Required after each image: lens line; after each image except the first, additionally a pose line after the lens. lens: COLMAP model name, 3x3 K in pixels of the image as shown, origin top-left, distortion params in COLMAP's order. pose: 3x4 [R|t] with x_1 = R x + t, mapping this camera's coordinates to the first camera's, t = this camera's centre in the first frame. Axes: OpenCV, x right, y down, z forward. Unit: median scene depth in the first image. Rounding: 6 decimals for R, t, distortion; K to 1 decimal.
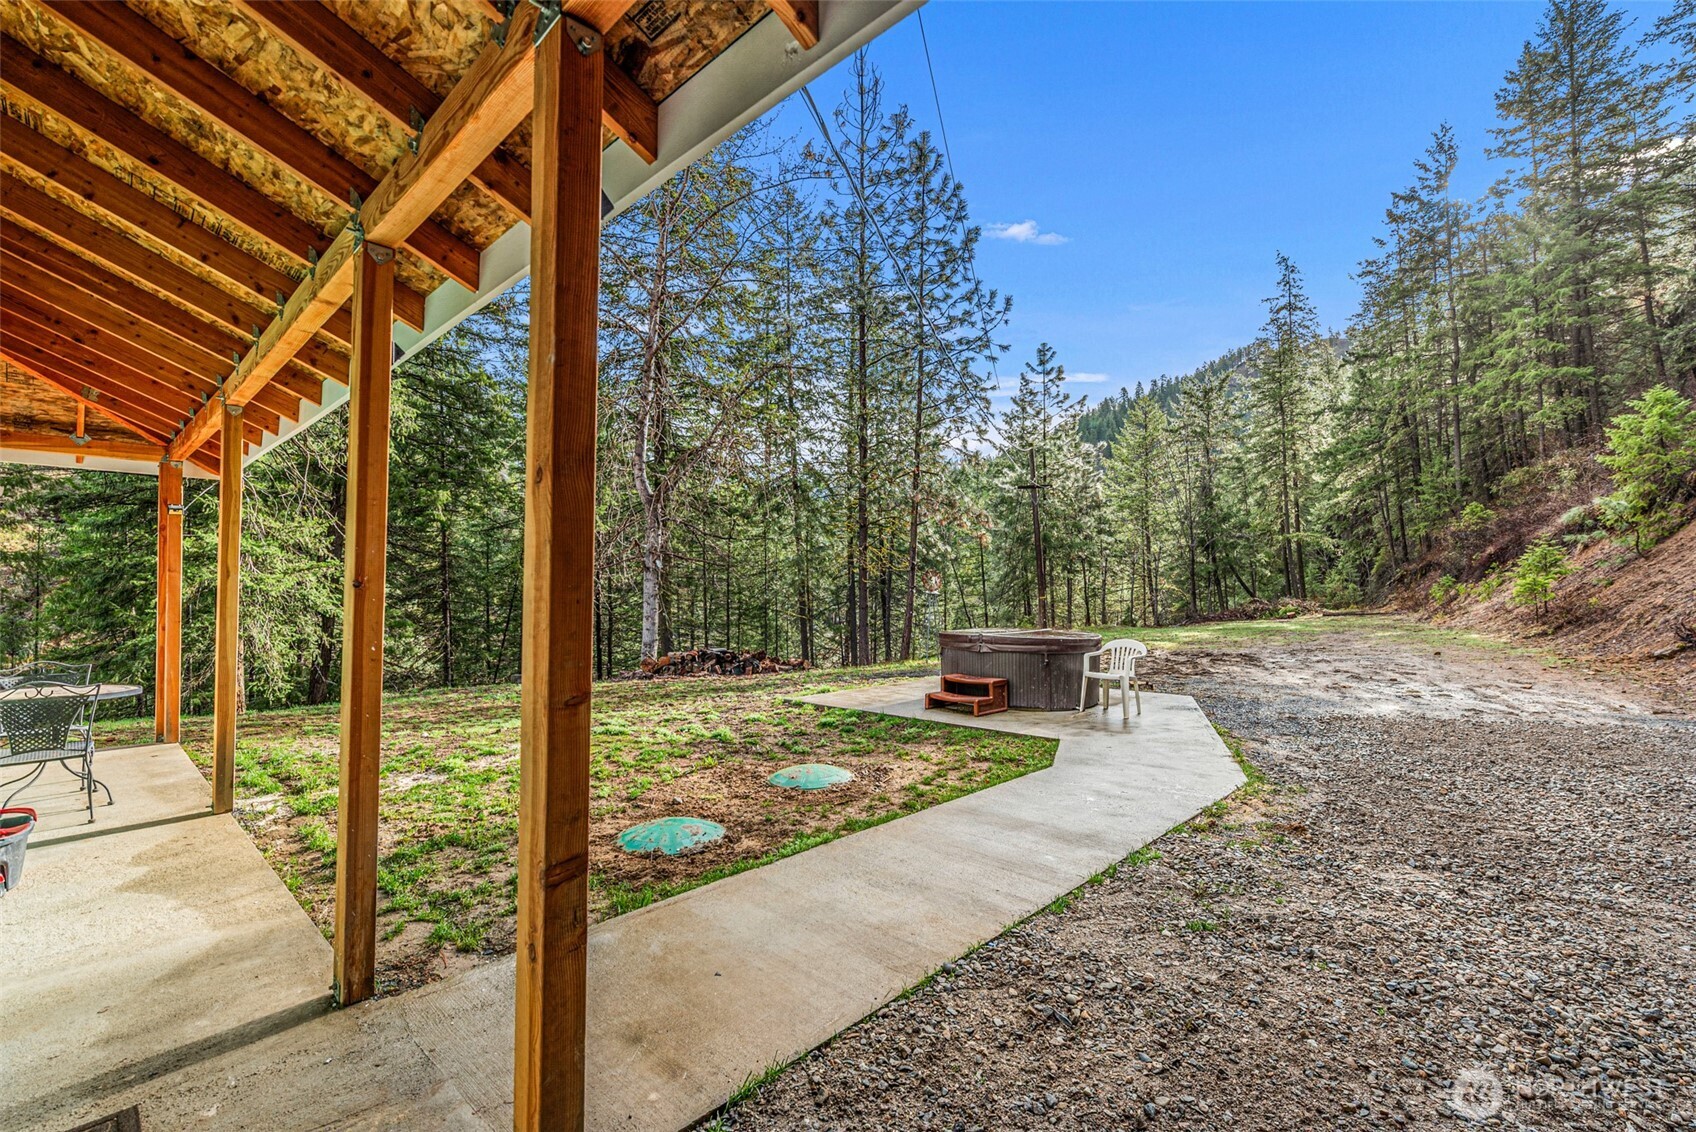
lens RADIAL K [[738.8, 0, 856.1], [0, 738.8, 577.7], [0, 0, 1]] dist [0.000207, -0.000074]
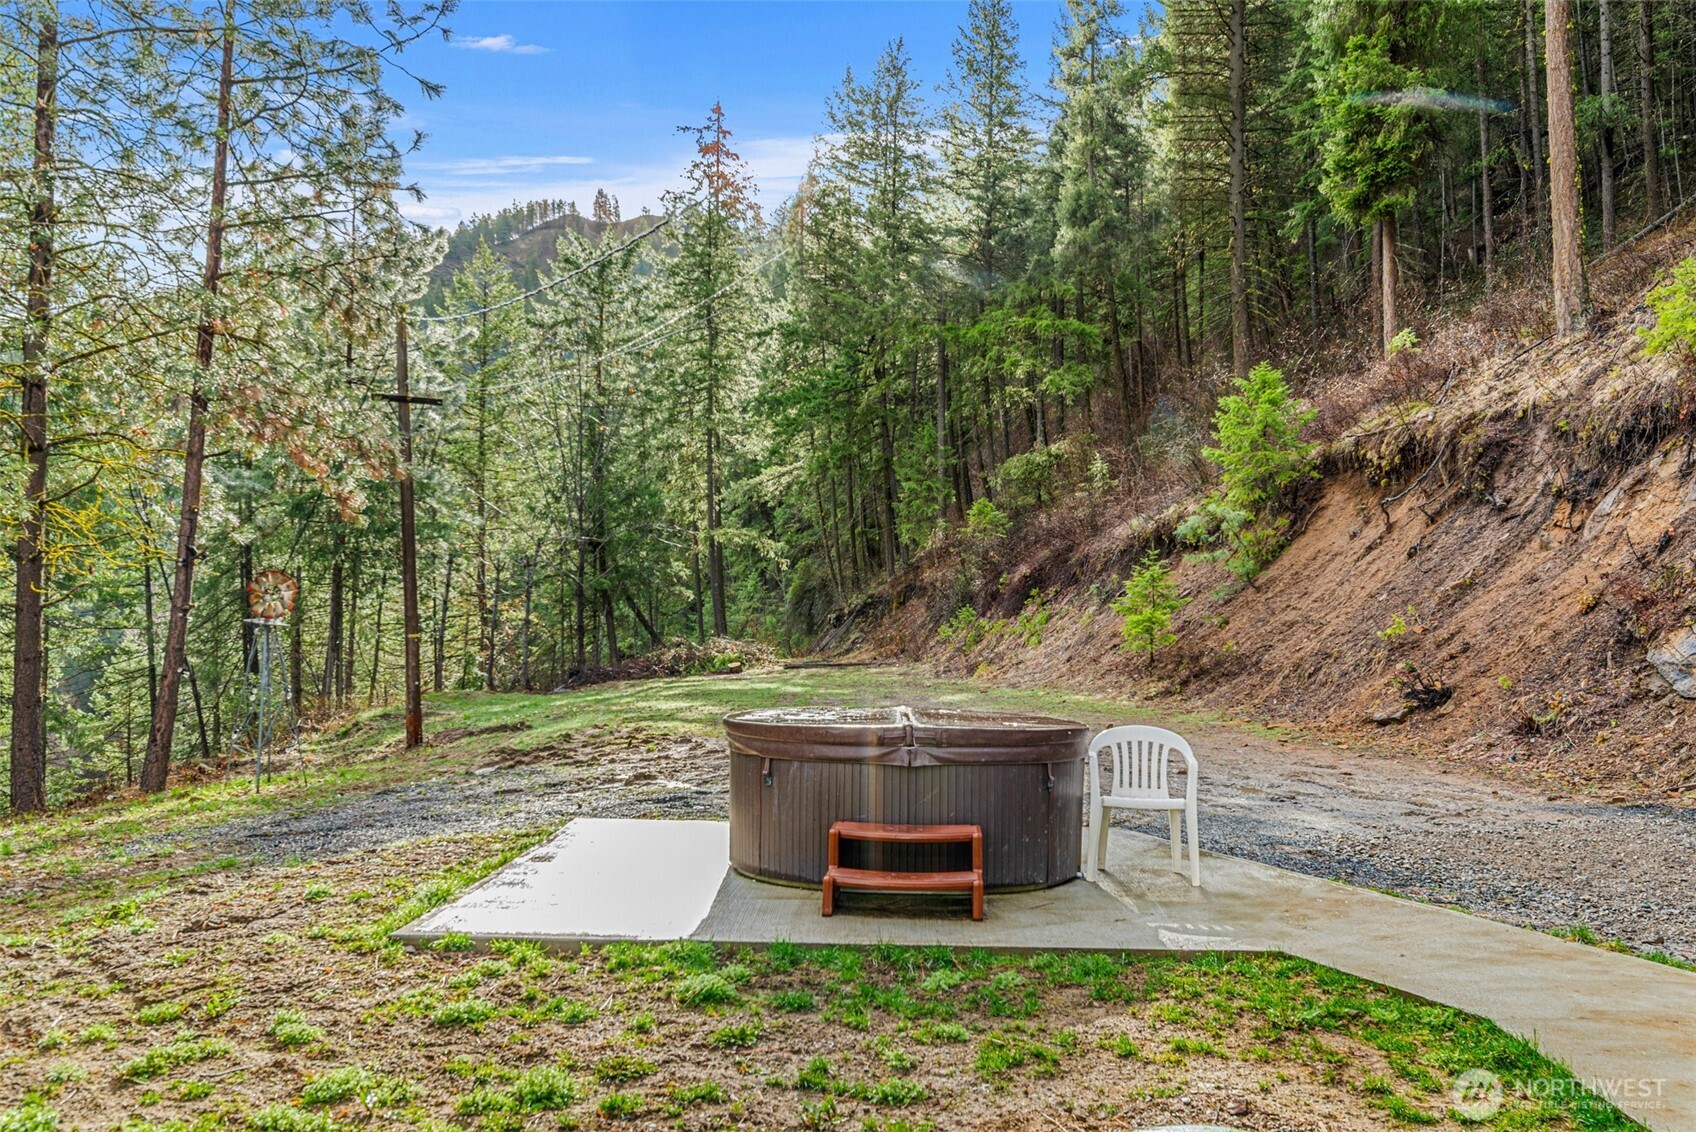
lens RADIAL K [[1413.7, 0, 857.7], [0, 1413.7, 571.2], [0, 0, 1]] dist [-0.000206, -0.001504]
pose [[0.746914, 0.036888, 0.663897, -0.085796], [-0.024874, 0.999311, -0.027541, 0.002302], [-0.664455, 0.004057, 0.747317, 0.086646]]
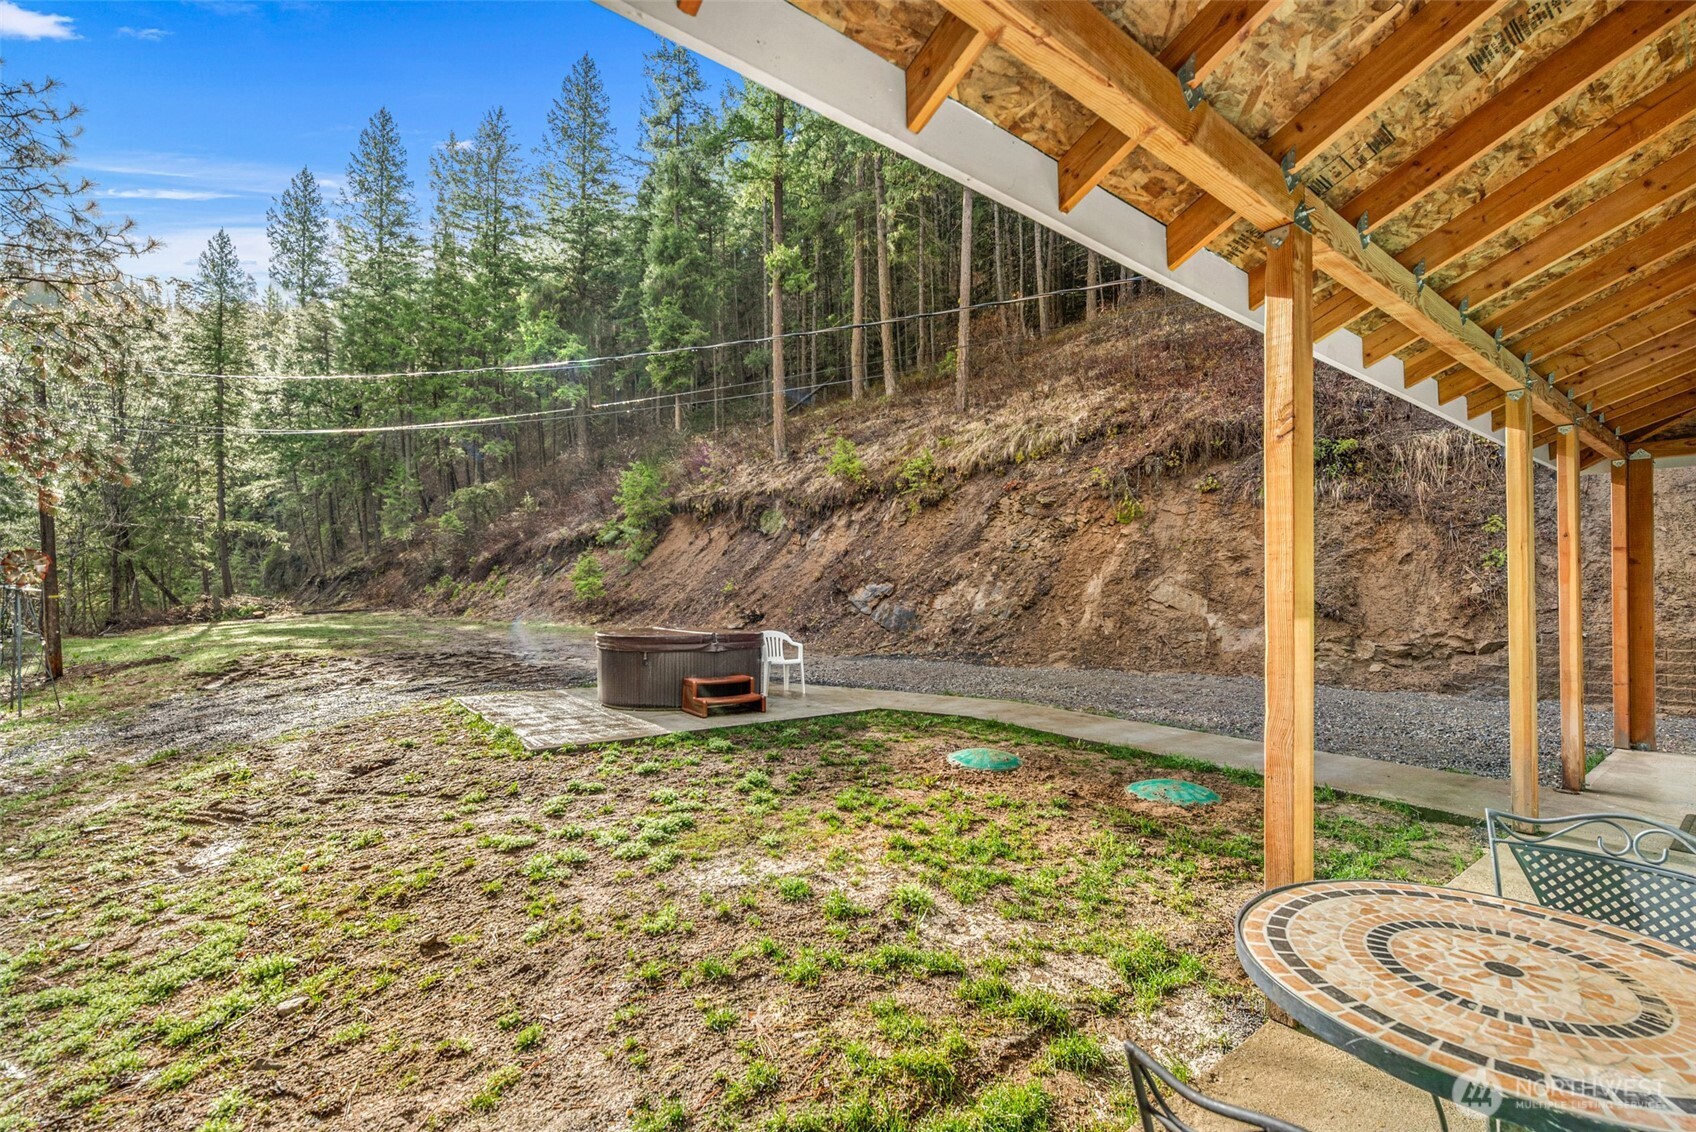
lens RADIAL K [[738.8, 0, 856.1], [0, 738.8, 577.7], [0, 0, 1]] dist [0.000207, -0.000074]
pose [[0.161054, 0.018757, 0.986767, -0.165079], [-0.023029, 0.999619, -0.015243, 0.002933], [-0.986677, -0.020269, 0.161425, 0.141768]]
